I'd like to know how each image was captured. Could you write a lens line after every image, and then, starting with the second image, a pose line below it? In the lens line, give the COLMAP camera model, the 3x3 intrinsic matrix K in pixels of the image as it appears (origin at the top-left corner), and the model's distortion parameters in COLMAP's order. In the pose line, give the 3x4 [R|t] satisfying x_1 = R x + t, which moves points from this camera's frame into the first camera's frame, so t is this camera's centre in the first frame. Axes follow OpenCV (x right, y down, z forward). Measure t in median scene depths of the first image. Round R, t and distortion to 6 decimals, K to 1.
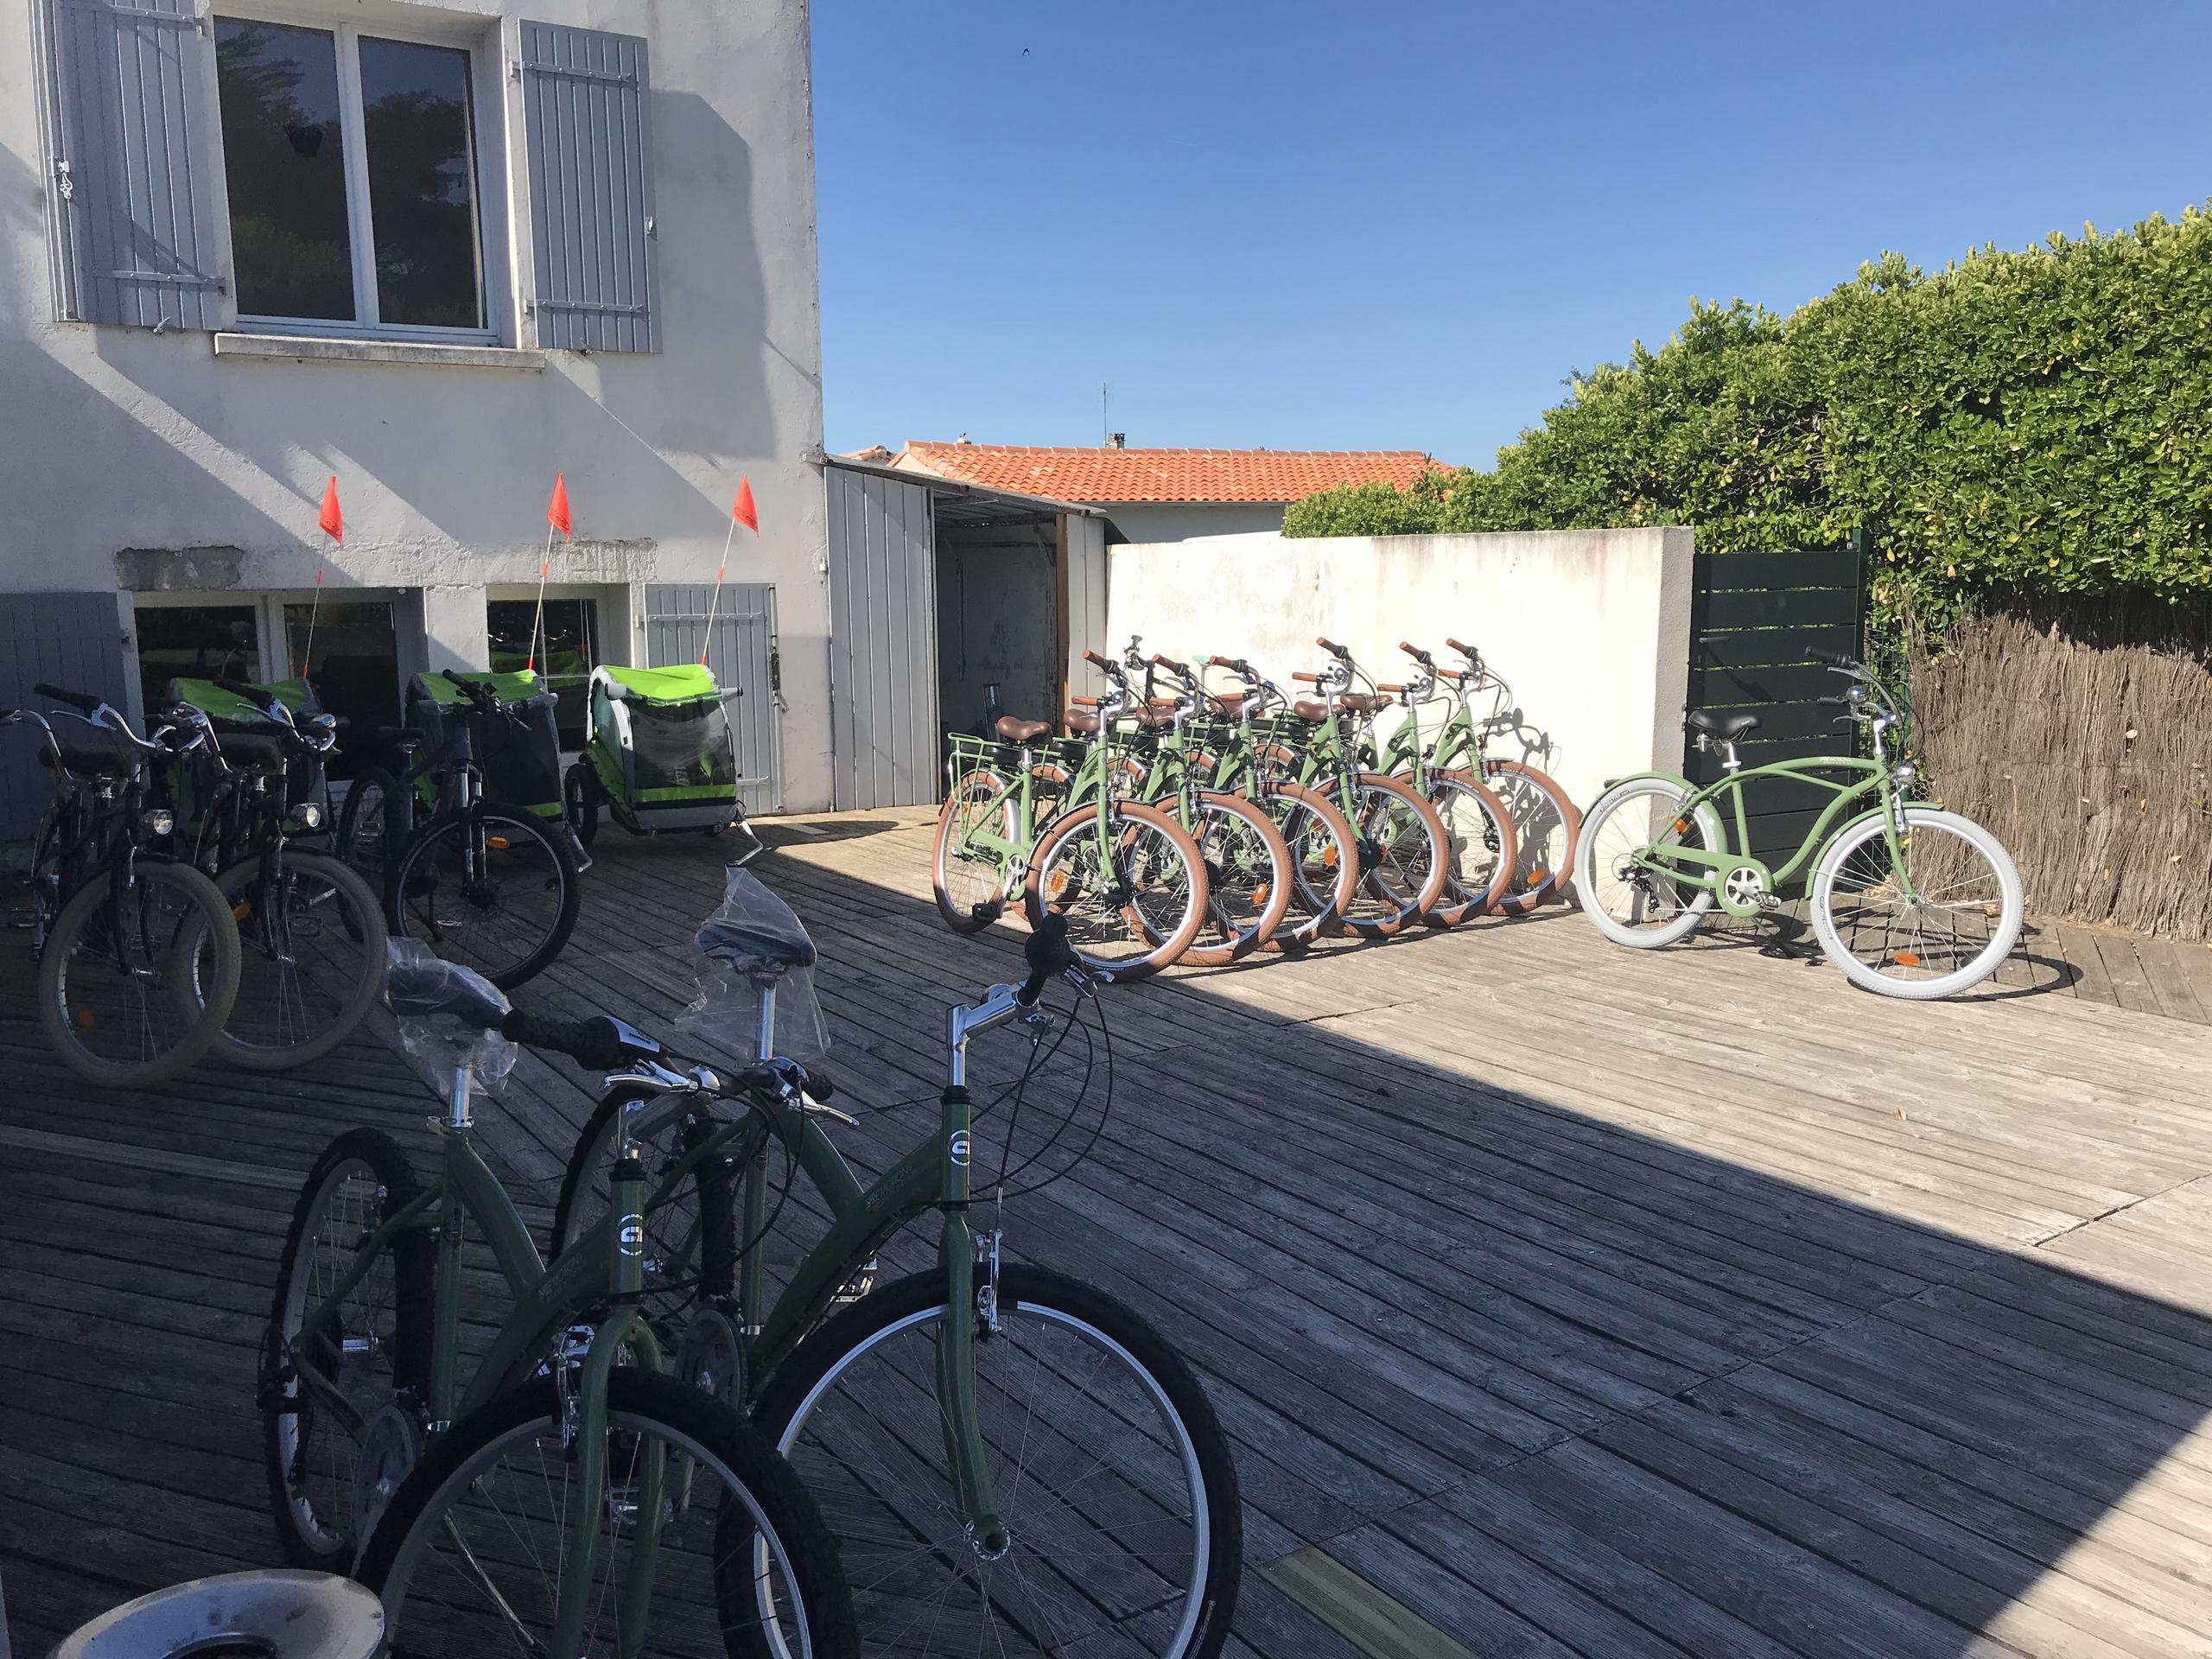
lens RADIAL K [[1798.9, 0, 1106.2], [0, 1798.9, 826.7], [0, 0, 1]] dist [0.008389, -0.000118]
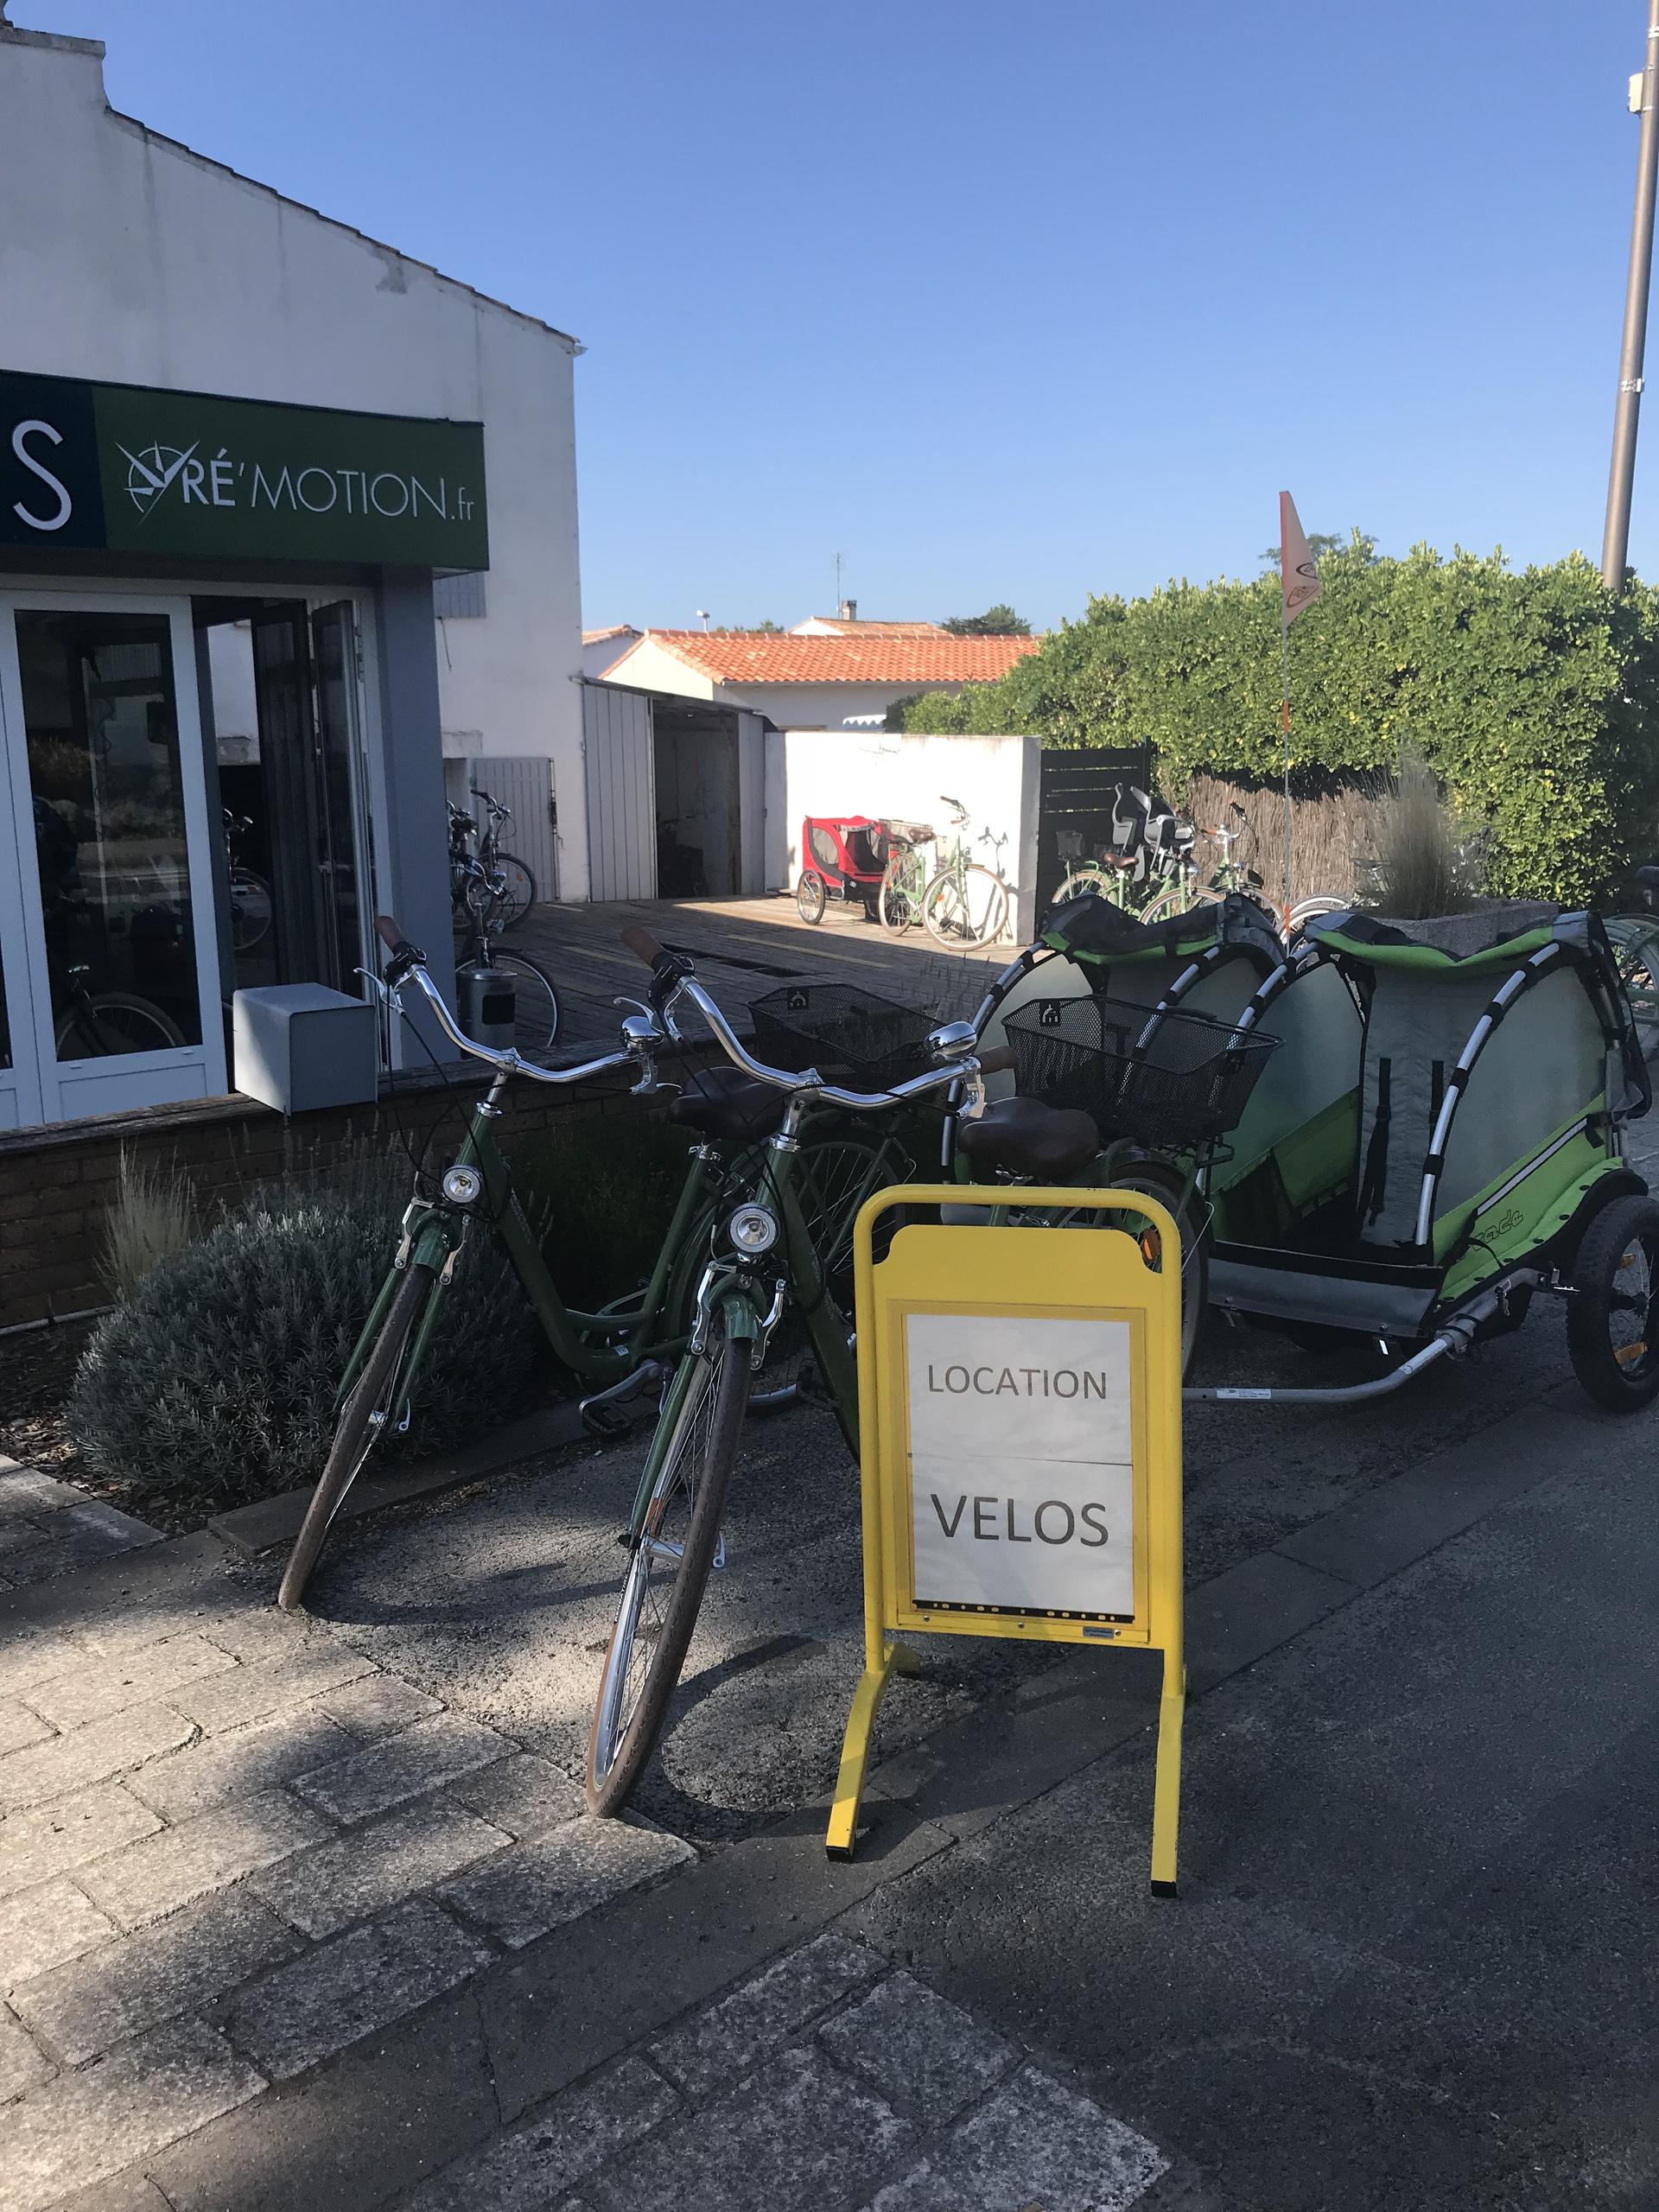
lens RADIAL K [[1798.9, 0, 830.5], [0, 1798.9, 1108.5], [0, 0, 1]] dist [0.008389, -0.000118]
pose [[0.999865, 0.007335, -0.014685, 0.083952], [-0.006314, 0.997638, 0.068405, 0.061516], [0.015152, -0.068303, 0.997550, -0.578138]]
